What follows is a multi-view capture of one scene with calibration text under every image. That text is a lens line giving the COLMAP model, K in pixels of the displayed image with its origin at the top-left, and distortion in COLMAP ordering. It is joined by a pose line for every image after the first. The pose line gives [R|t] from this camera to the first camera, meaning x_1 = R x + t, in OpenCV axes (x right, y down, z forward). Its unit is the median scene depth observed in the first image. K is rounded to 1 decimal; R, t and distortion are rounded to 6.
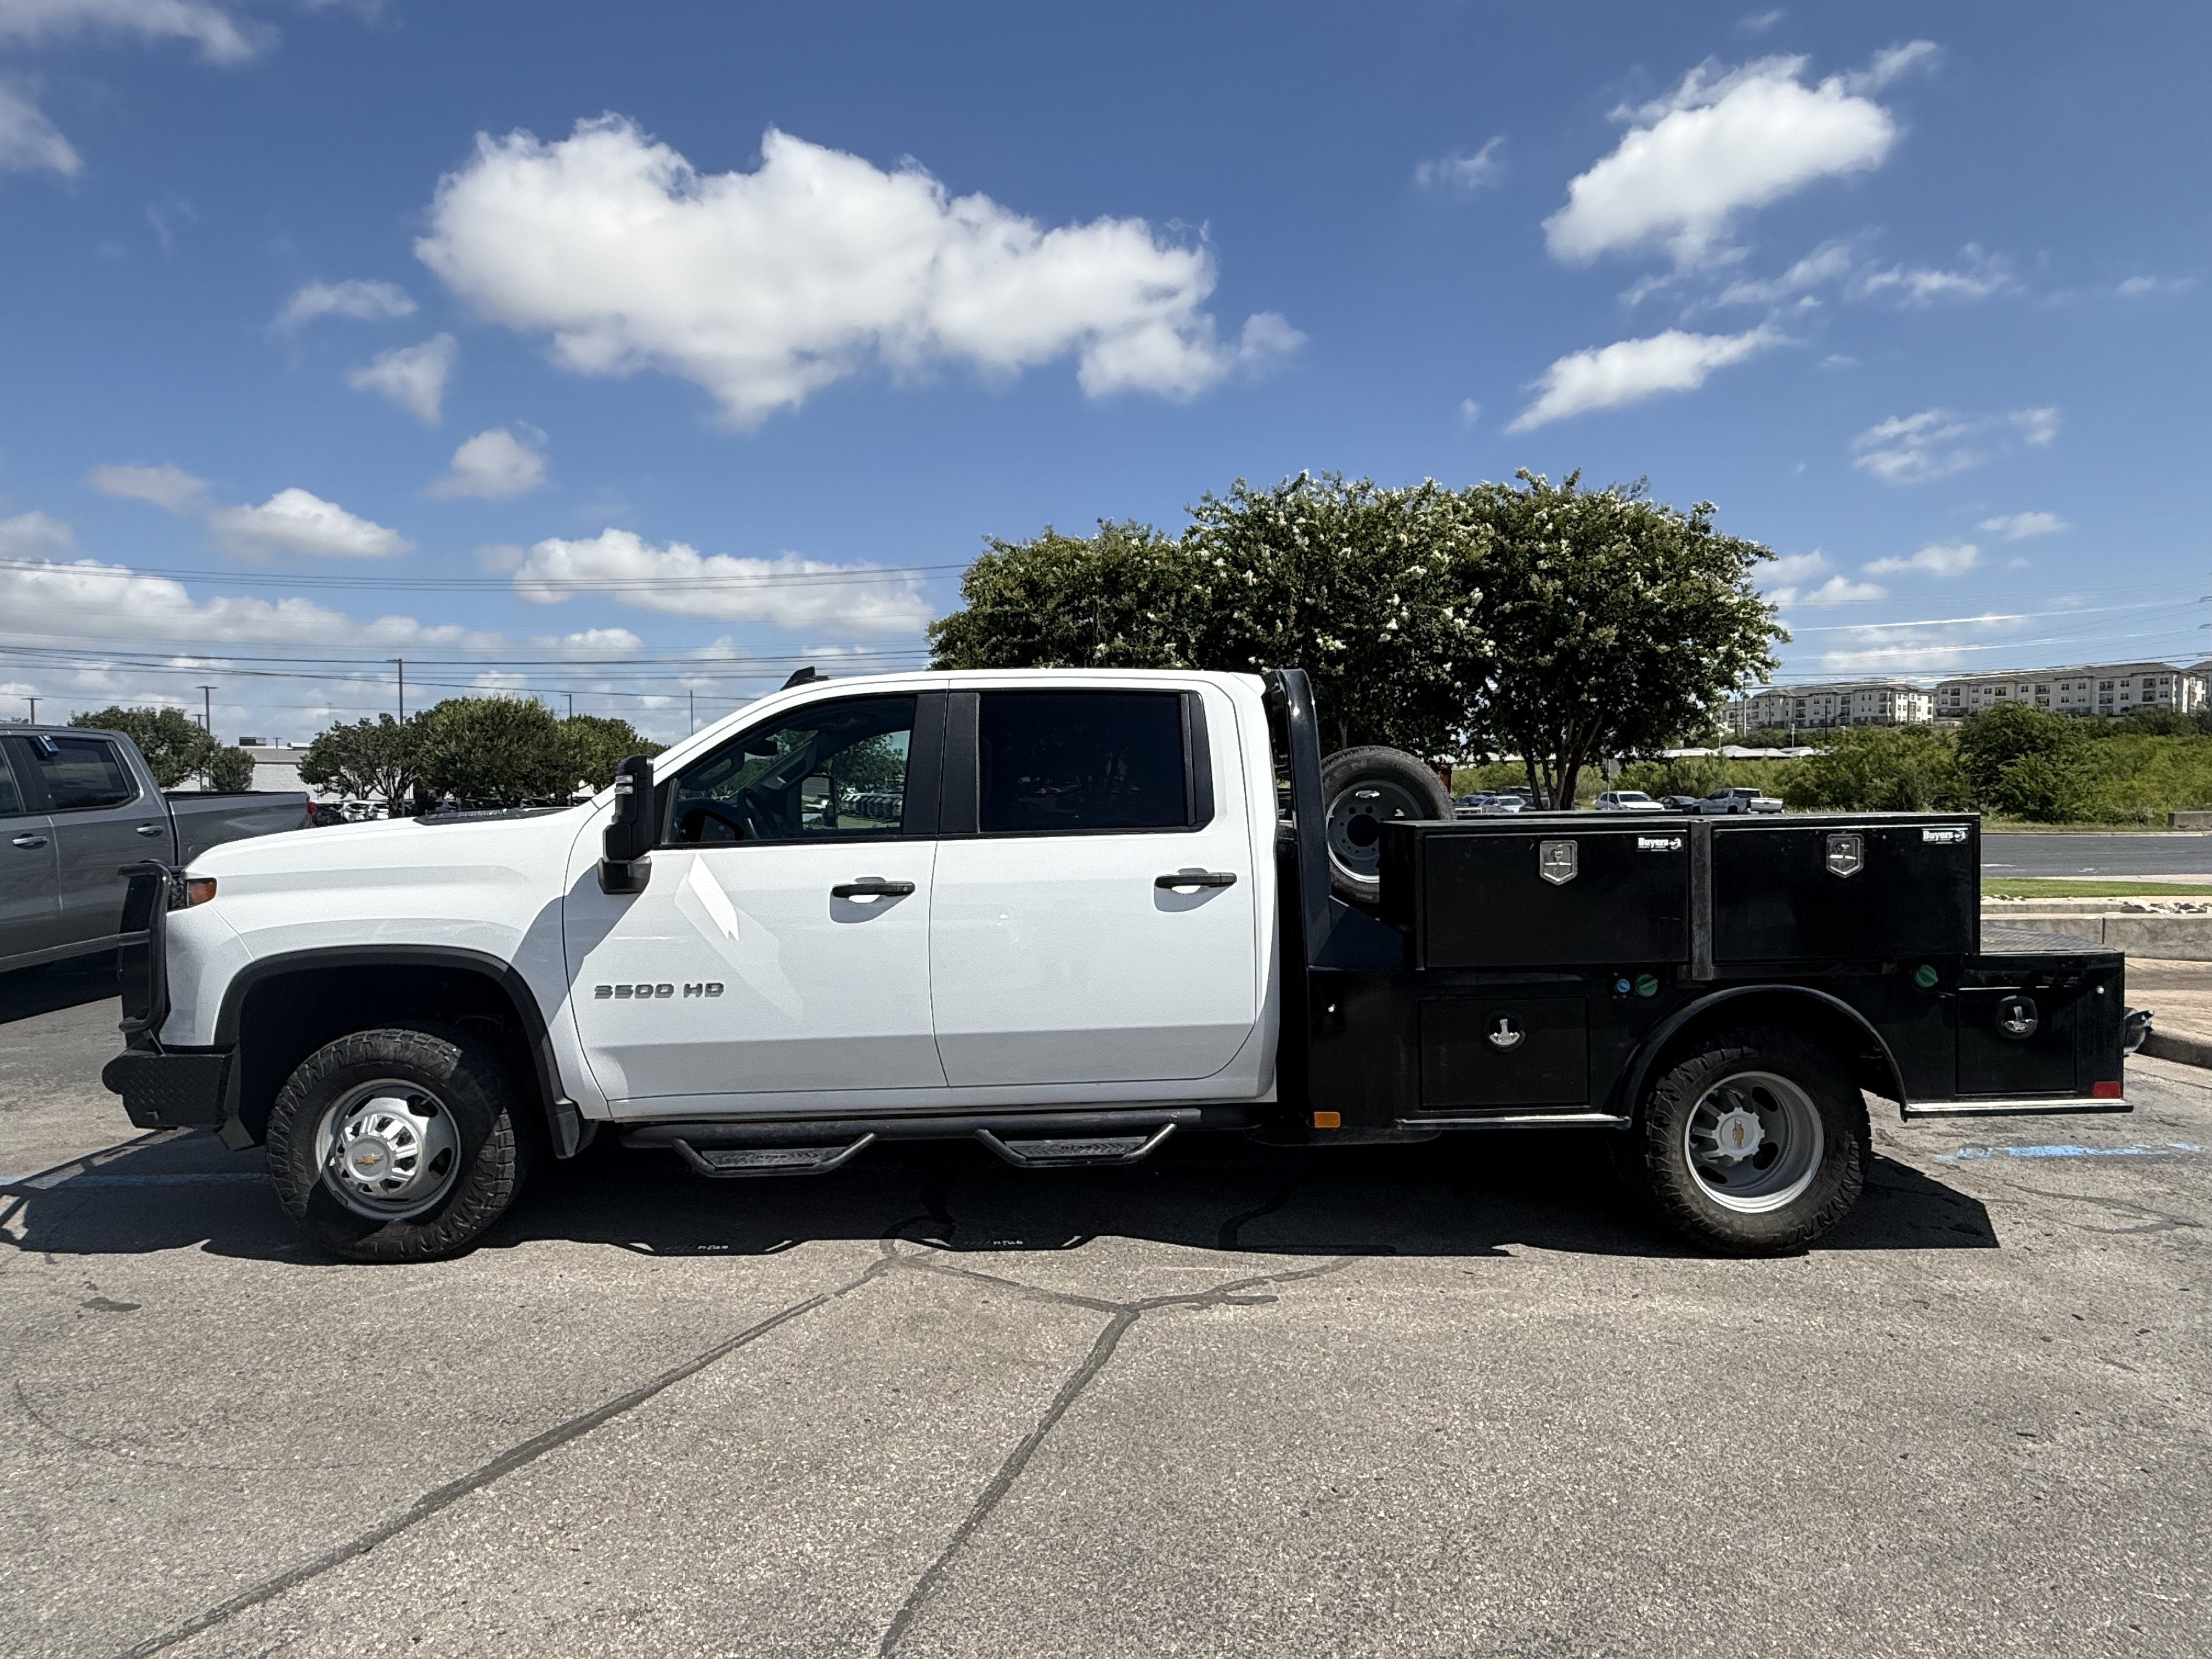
lens RADIAL K [[1252.1, 0, 1106.0], [0, 1252.1, 829.5], [0, 0, 1]] dist [0.003761, -0.001932]
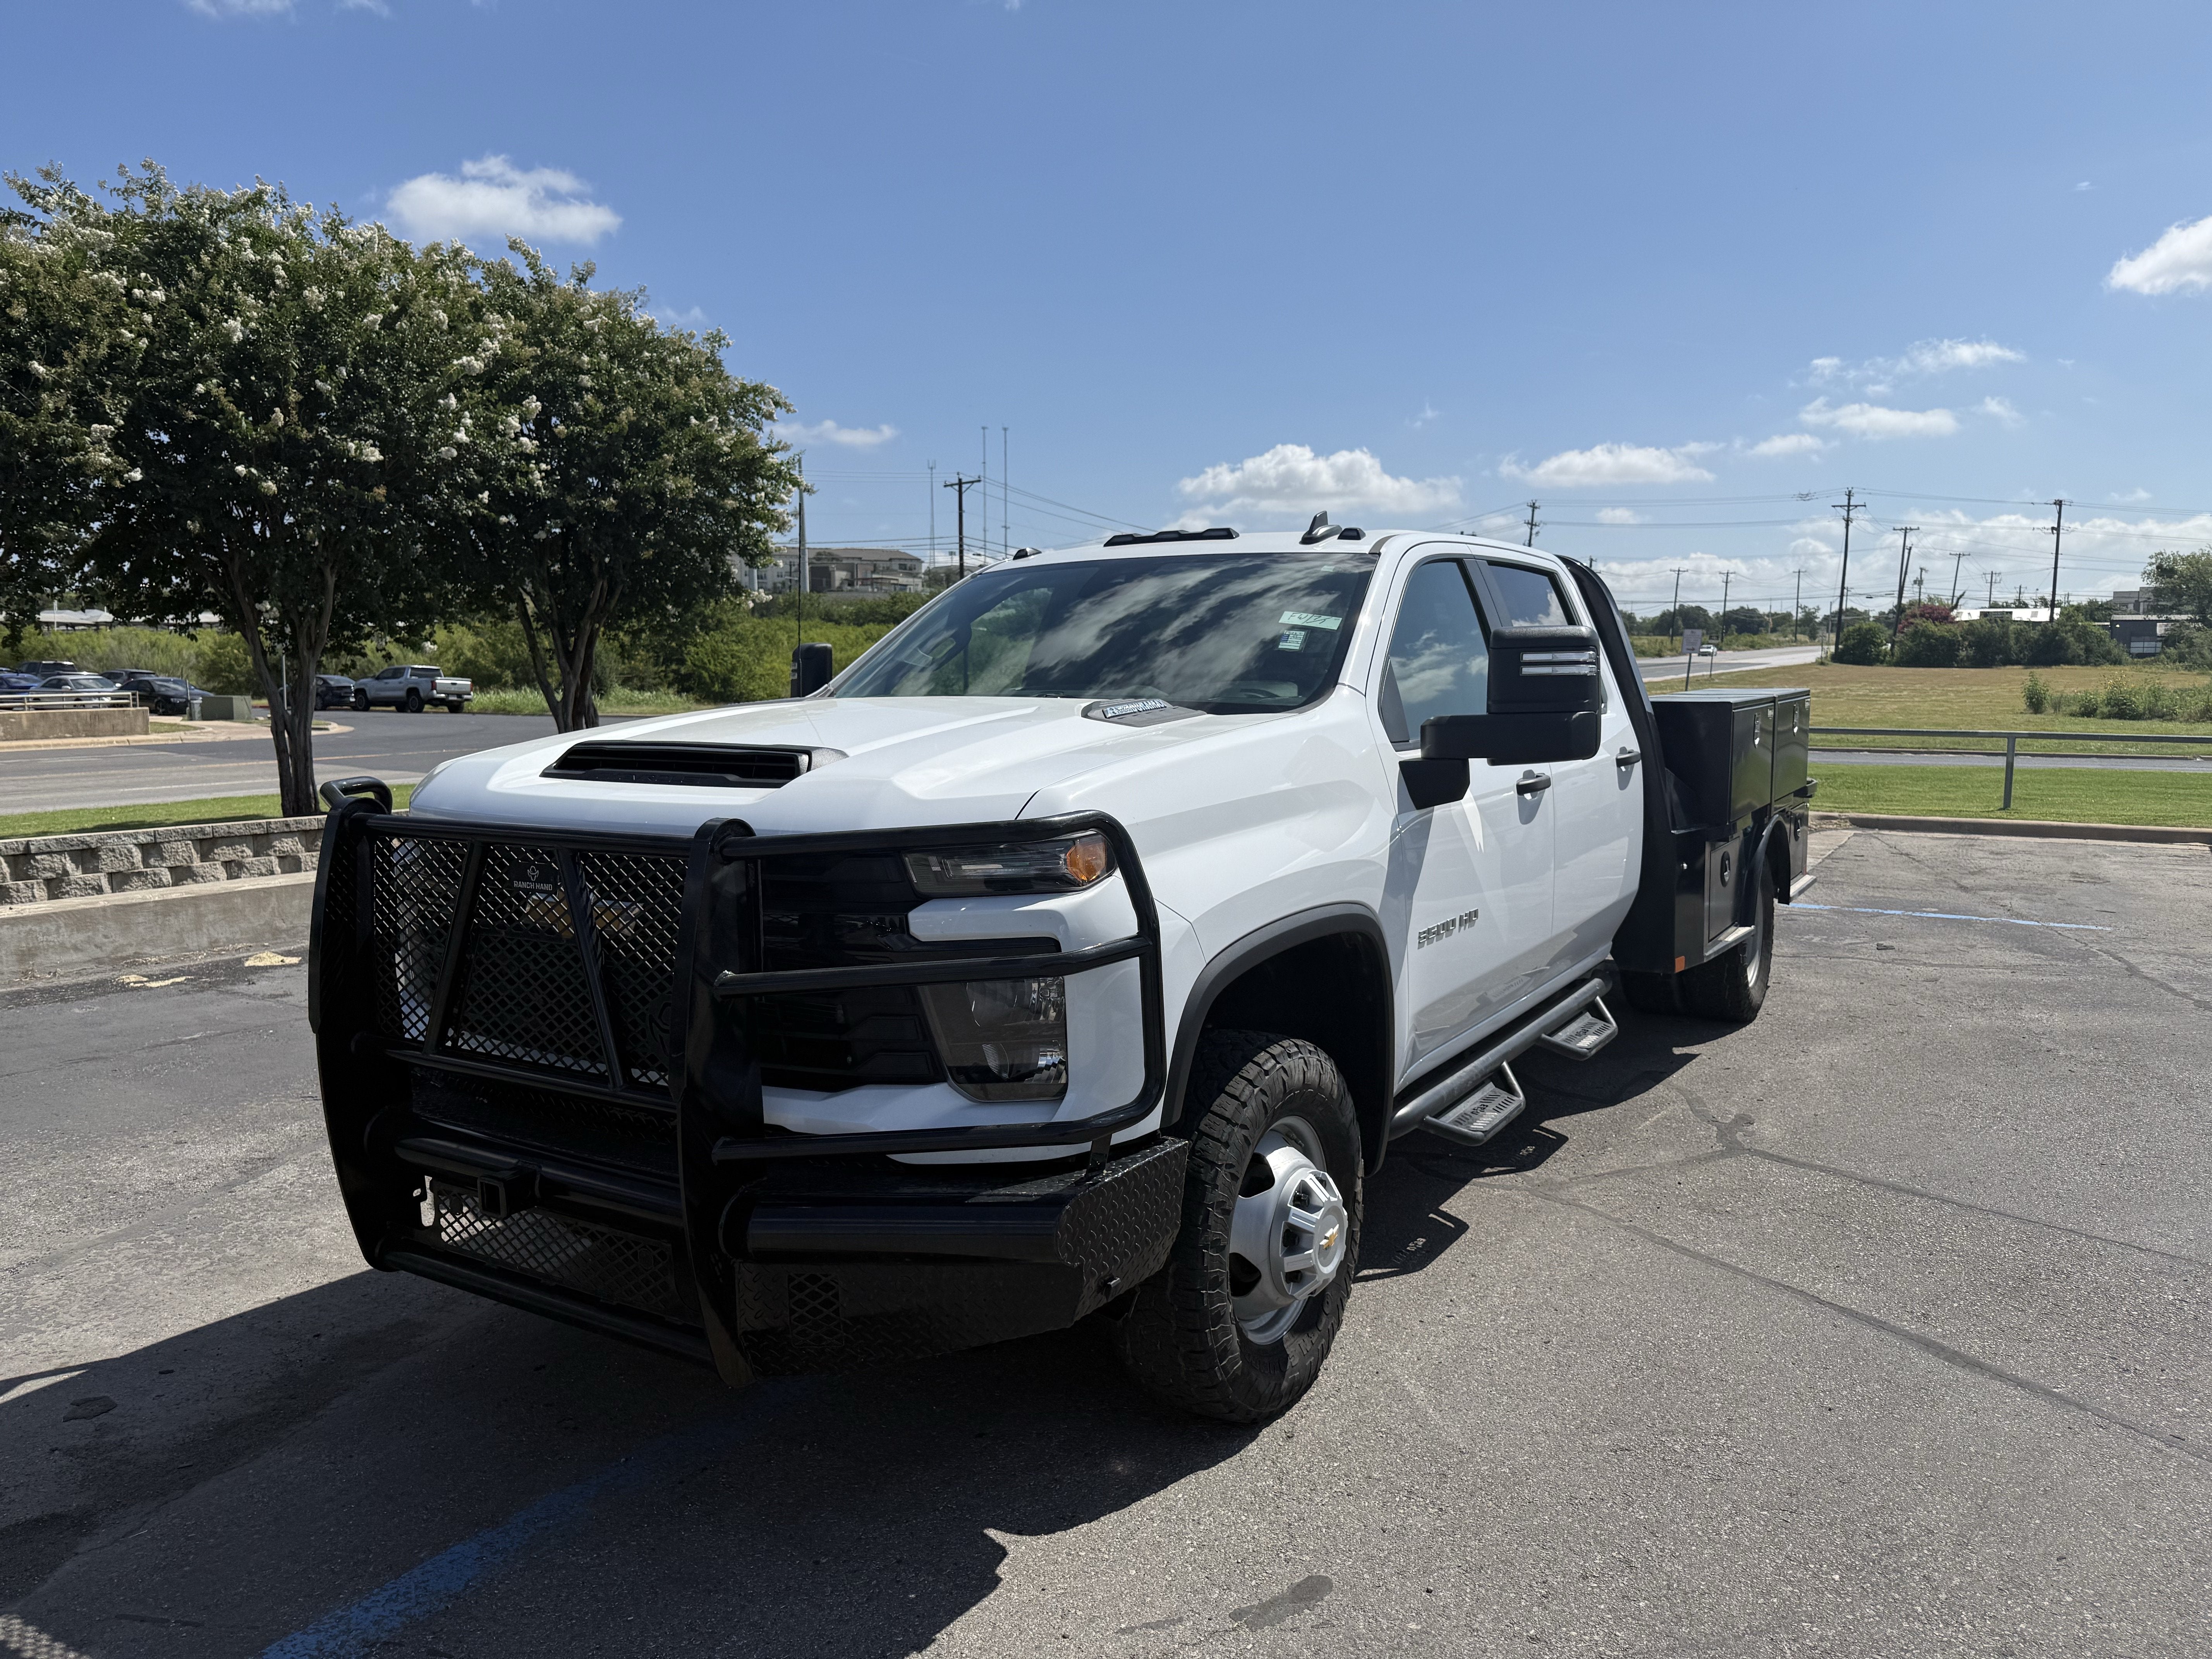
lens RADIAL K [[1571.6, 0, 1115.8], [0, 1571.6, 833.1], [0, 0, 1]] dist [-0.003850, -0.003995]
pose [[0.561318, -0.079205, 0.823801, -1.257455], [0.019024, 0.996382, 0.082835, -0.010773], [-0.827382, -0.030825, 0.560794, 0.631565]]
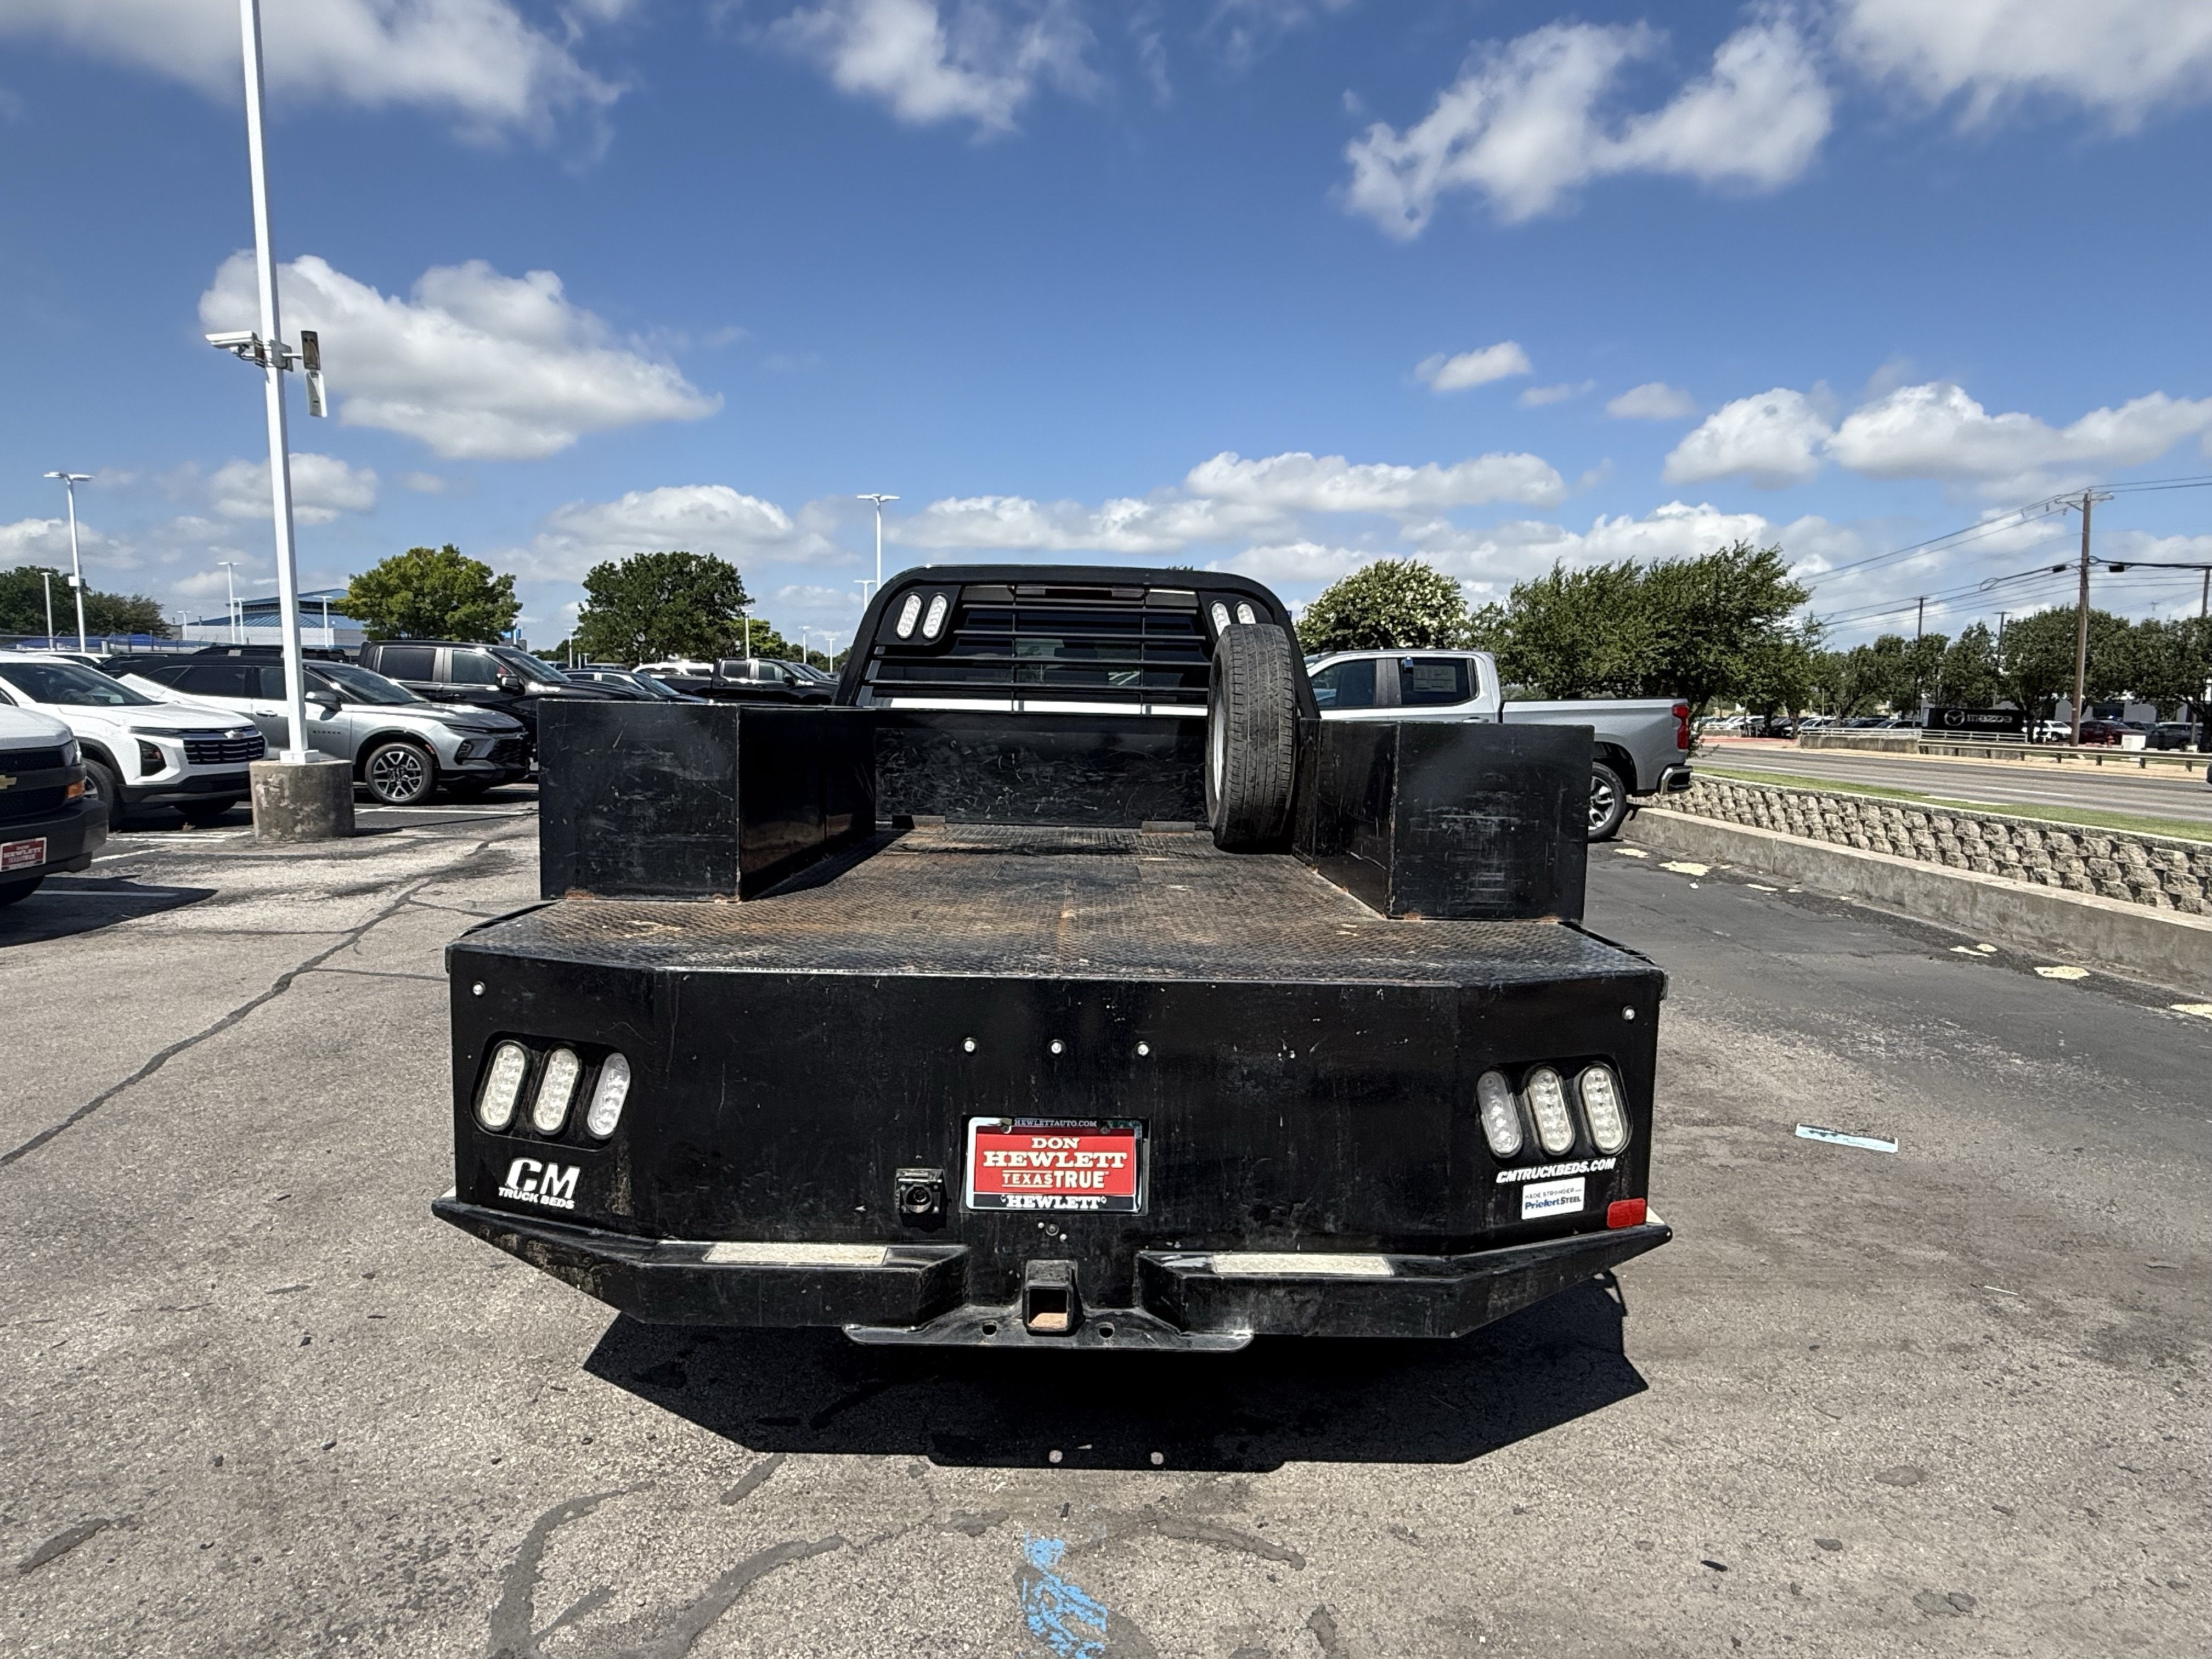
lens RADIAL K [[1250.3, 0, 1106.0], [0, 1250.3, 829.5], [0, 0, 1]] dist [0.005081, -0.003065]
pose [[-0.028780, 0.114820, -0.992969, 1.346215], [-0.052036, 0.991862, 0.116200, -0.031683], [0.998230, 0.055014, -0.022571, 1.298480]]
